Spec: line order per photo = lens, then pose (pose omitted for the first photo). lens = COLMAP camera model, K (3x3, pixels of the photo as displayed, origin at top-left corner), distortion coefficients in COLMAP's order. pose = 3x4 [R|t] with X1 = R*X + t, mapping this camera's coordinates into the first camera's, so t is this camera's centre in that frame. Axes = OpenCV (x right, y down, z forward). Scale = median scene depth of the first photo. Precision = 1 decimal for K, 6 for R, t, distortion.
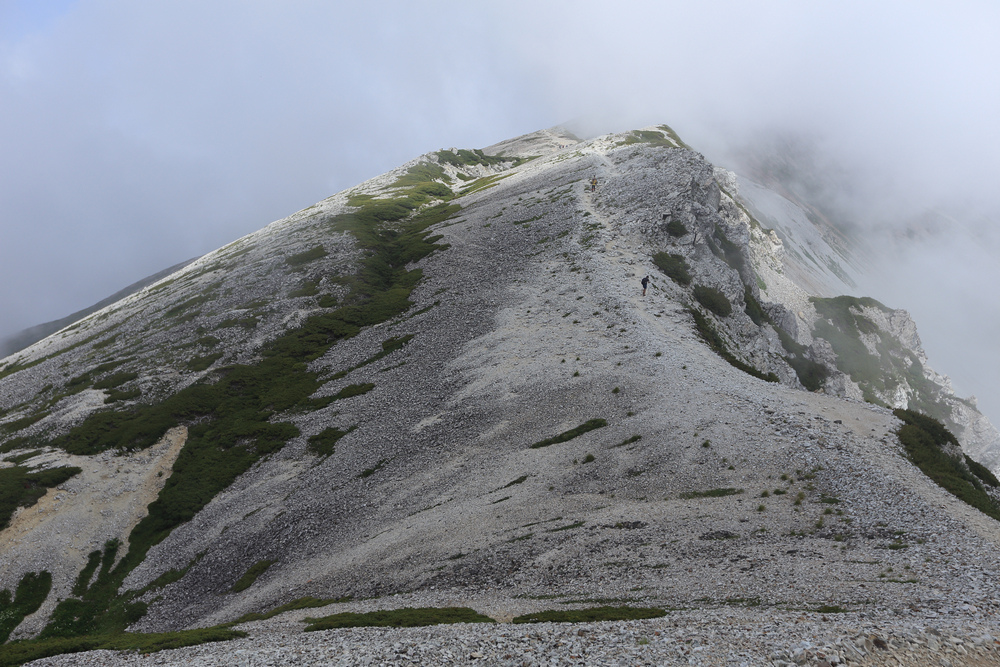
lens RADIAL K [[948.0, 0, 499.8], [0, 948.0, 333.3], [0, 0, 1]] dist [0.041058, 0.000000]
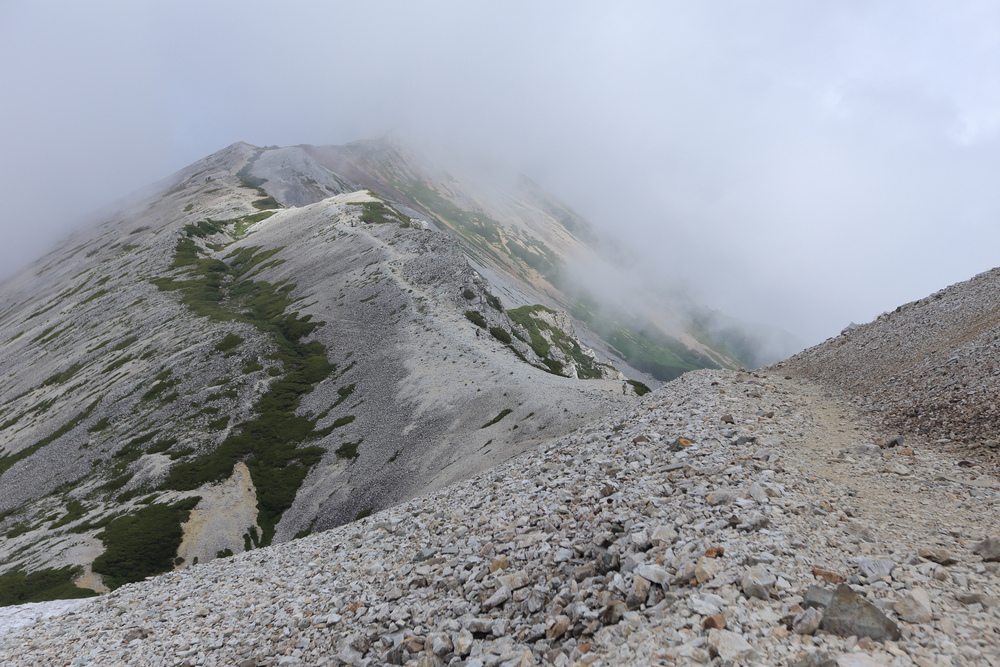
lens RADIAL K [[948.0, 0, 500.1], [0, 948.0, 334.0], [0, 0, 1]] dist [0.041058, 0.000000]
pose [[0.911671, -0.148175, 0.383275, -0.492906], [0.148069, 0.988523, 0.029963, -0.099436], [-0.383316, 0.029434, 0.923148, -0.667538]]
